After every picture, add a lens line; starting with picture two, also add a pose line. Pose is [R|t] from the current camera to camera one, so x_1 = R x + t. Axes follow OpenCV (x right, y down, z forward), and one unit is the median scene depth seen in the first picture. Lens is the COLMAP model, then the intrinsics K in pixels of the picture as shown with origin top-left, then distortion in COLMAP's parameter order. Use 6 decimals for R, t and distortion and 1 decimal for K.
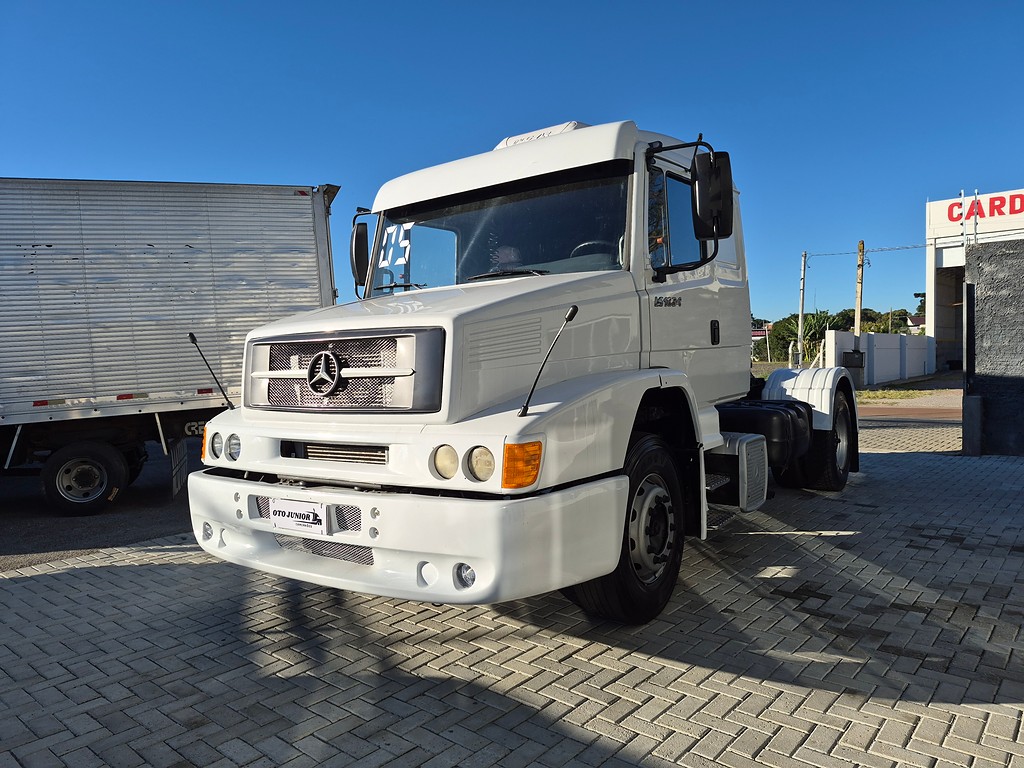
lens RADIAL K [[711.3, 0, 511.7], [0, 711.3, 375.6], [0, 0, 1]] dist [0.095705, -0.123016]
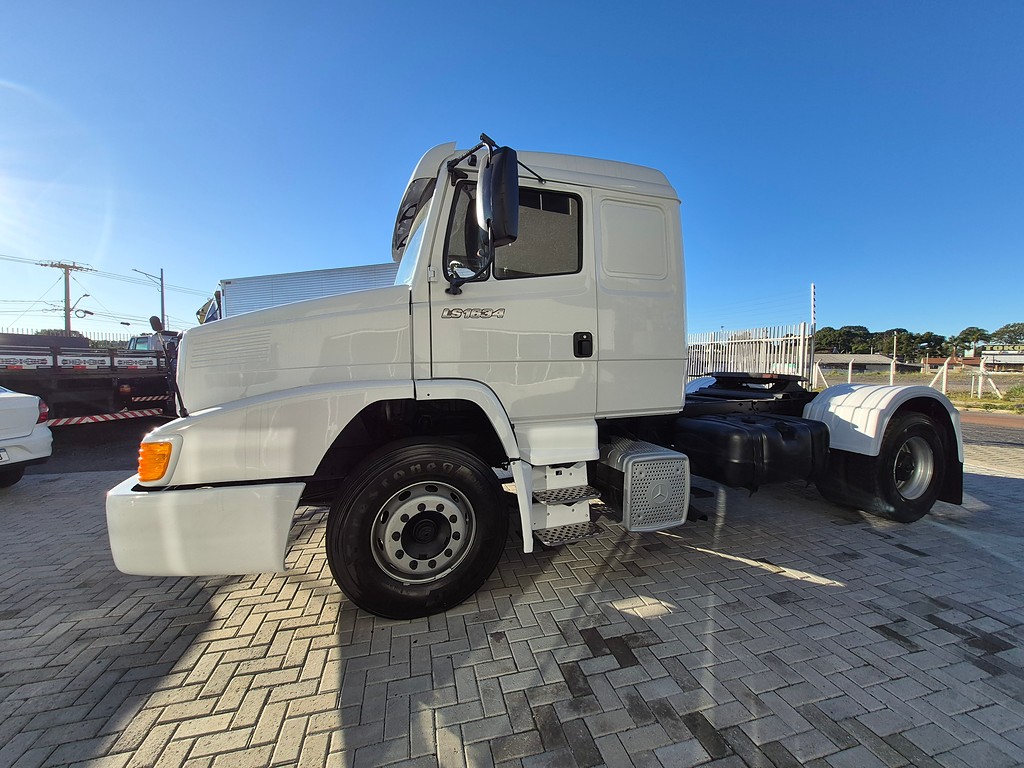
lens RADIAL K [[408.7, 0, 512.0], [0, 408.7, 384.0], [0, 0, 1]] dist [0.001086, -0.000166]
pose [[0.822920, 0.058804, -0.565106, 0.608294], [-0.036996, 0.998065, 0.049983, -0.036367], [0.566952, -0.020226, 0.823503, 0.574776]]
